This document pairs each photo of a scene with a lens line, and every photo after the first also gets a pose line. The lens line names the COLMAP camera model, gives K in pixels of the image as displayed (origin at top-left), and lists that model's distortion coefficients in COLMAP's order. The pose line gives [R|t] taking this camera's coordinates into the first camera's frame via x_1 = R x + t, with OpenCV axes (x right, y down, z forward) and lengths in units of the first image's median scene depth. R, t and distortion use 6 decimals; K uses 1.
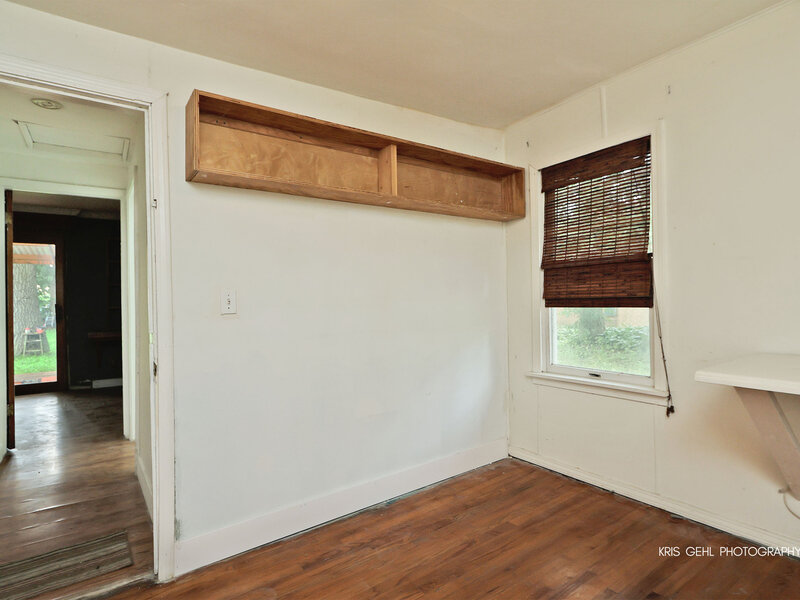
lens RADIAL K [[421.8, 0, 400.0], [0, 421.8, 300.0], [0, 0, 1]] dist [0.001447, 0.000529]
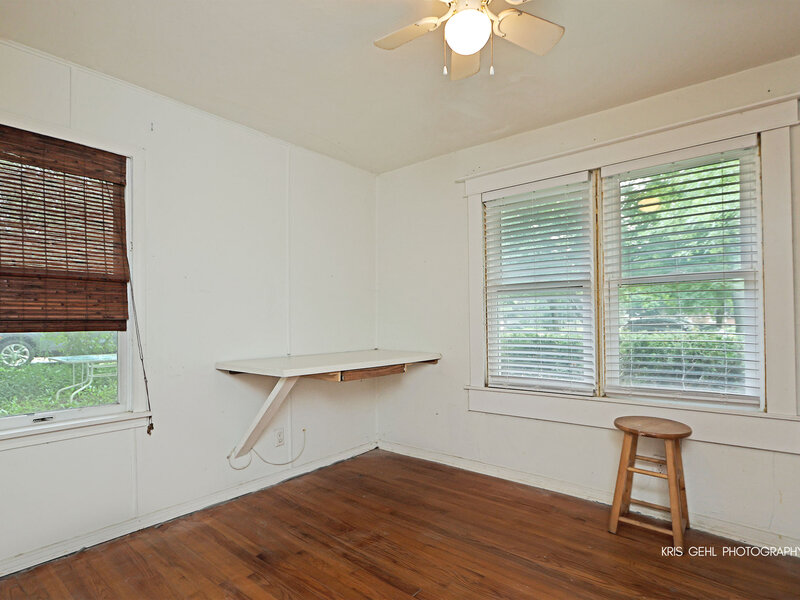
lens RADIAL K [[424.6, 0, 398.5], [0, 424.6, 314.1], [0, 0, 1]] dist [-0.001805, -0.000413]
pose [[-0.237320, 0.038710, 0.970660, -0.505373], [0.006988, 0.999248, -0.038141, 0.021067], [-0.971406, -0.002269, -0.237412, 0.608129]]
